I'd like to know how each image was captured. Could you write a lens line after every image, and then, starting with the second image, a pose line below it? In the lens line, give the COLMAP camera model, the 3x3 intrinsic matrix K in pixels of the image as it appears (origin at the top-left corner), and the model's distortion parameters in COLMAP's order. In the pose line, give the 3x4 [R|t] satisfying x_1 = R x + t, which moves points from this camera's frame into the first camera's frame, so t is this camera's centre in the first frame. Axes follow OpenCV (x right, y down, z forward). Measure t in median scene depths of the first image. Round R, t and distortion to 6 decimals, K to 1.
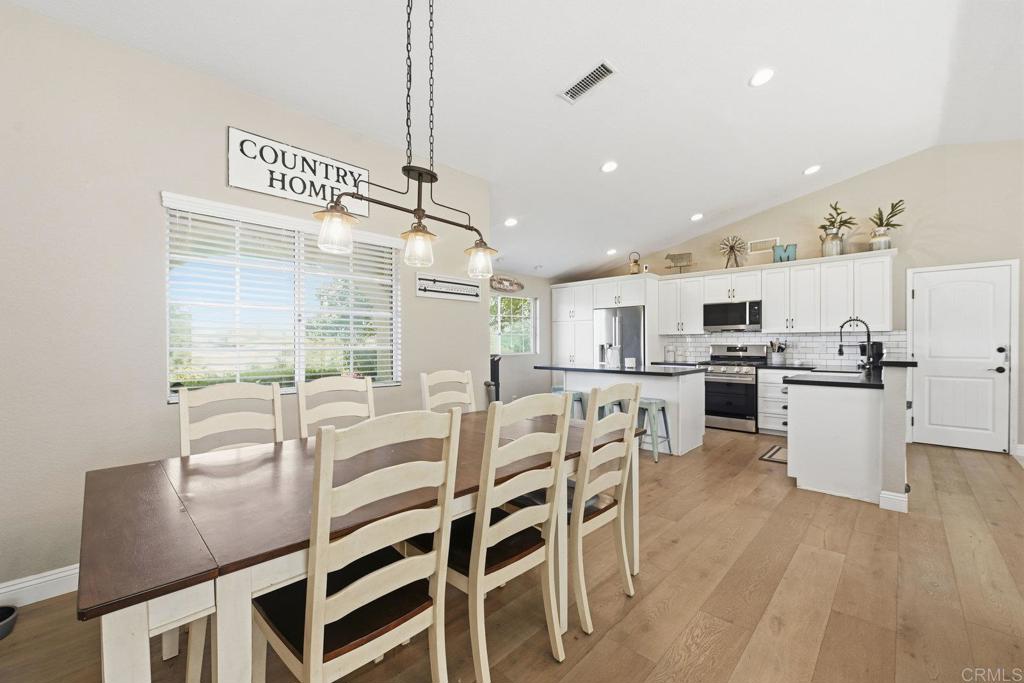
lens RADIAL K [[419.7, 0, 513.0], [0, 419.7, 346.7], [0, 0, 1]] dist [-0.005700, -0.000731]
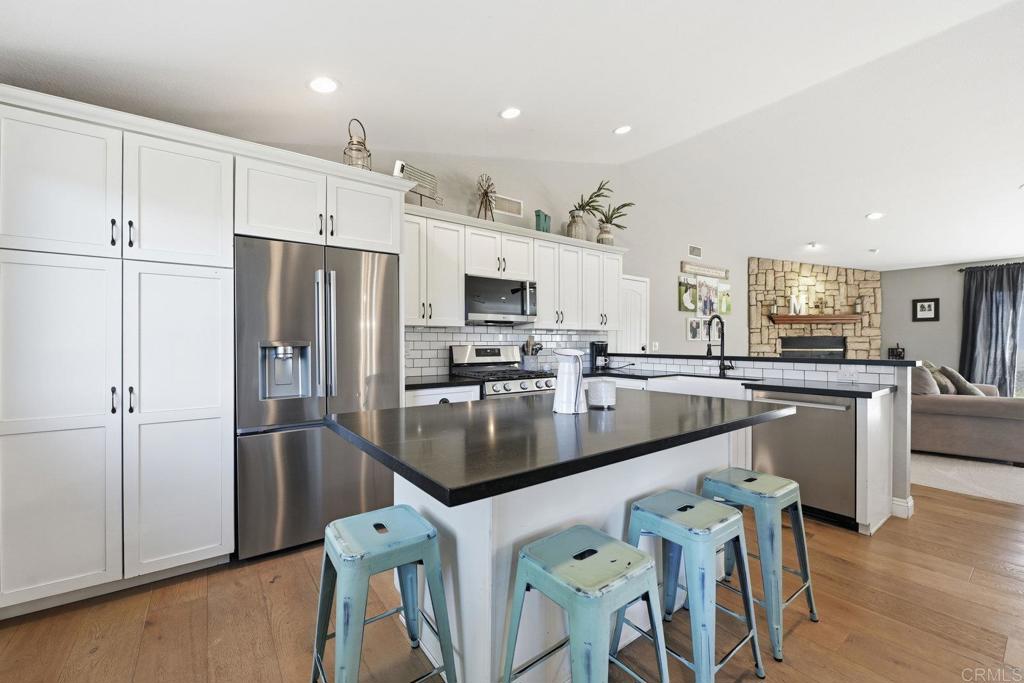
lens RADIAL K [[419.7, 0, 542.3], [0, 419.7, 346.1], [0, 0, 1]] dist [-0.005700, -0.000731]
pose [[0.147227, -0.006817, 0.989079, -0.103326], [0.009623, 0.999939, 0.005459, -0.006901], [-0.989056, 0.008714, 0.147283, 0.910272]]
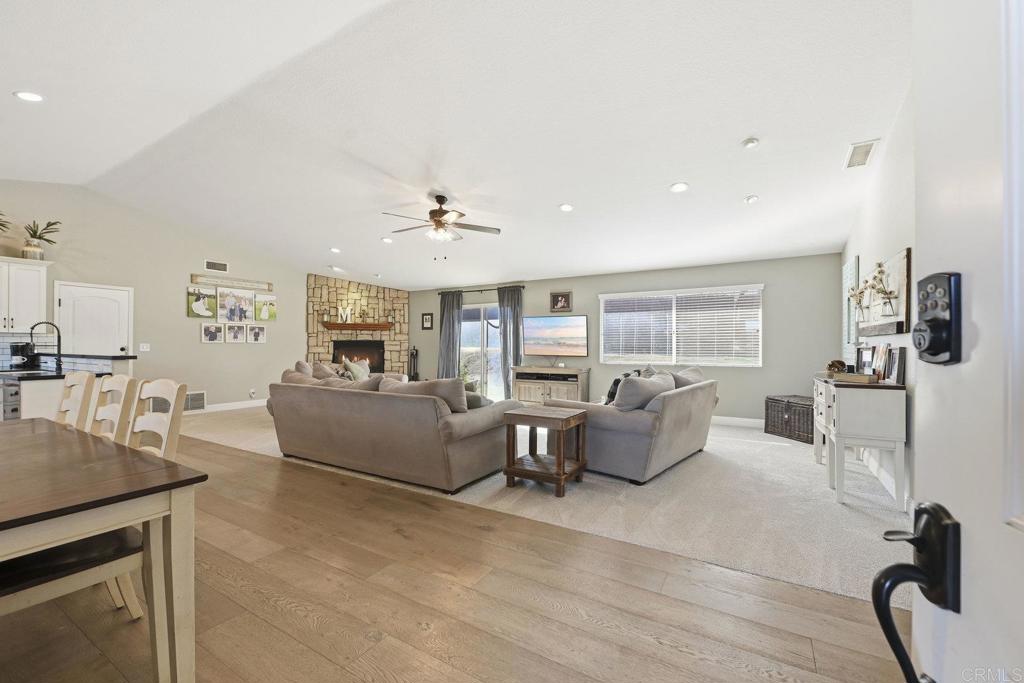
lens RADIAL K [[419.7, 0, 517.7], [0, 419.7, 343.4], [0, 0, 1]] dist [-0.005700, -0.000731]
pose [[-0.233260, 0.008113, 0.972381, -0.436545], [0.007189, 0.999952, -0.006619, 0.006311], [-0.972388, 0.005446, -0.233307, 0.014420]]
